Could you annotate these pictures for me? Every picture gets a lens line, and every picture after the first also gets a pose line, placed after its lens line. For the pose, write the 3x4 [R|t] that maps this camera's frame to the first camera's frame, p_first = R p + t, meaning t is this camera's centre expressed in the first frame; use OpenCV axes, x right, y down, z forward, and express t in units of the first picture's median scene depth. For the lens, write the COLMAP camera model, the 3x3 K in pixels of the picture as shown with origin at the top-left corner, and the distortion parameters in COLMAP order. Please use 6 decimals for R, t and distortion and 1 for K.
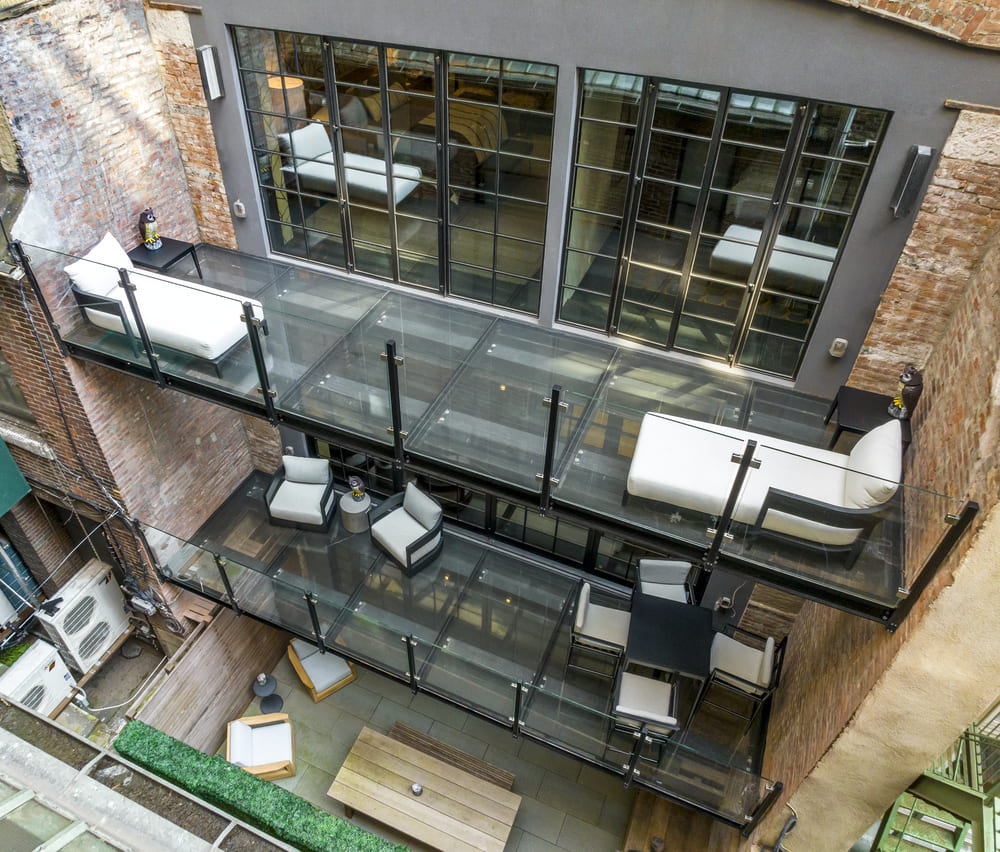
lens RADIAL K [[736.9, 0, 473.2], [0, 736.9, 425.7], [0, 0, 1]] dist [-0.027886, 0.002118]
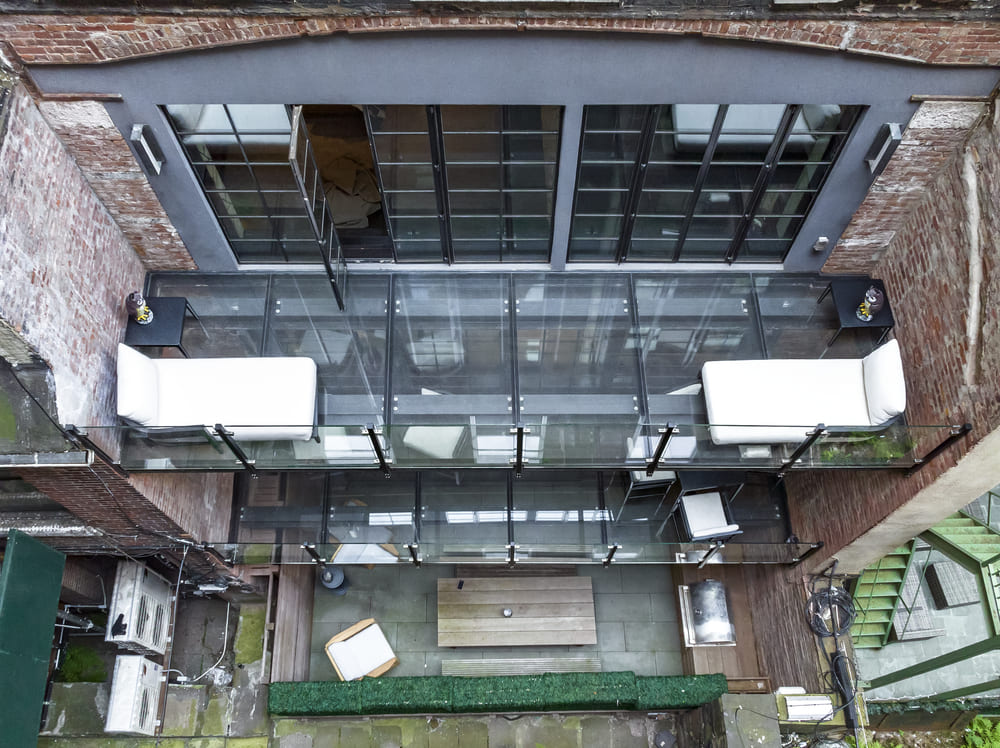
lens RADIAL K [[877.5, 0, 500.0], [0, 877.5, 374.0], [0, 0, 1]] dist [0.005899, 0.004936]
pose [[0.907917, -0.380492, 0.175818, -0.319751], [0.278940, 0.861575, 0.424124, -0.700946], [-0.312856, -0.336027, 0.888373, -0.185303]]
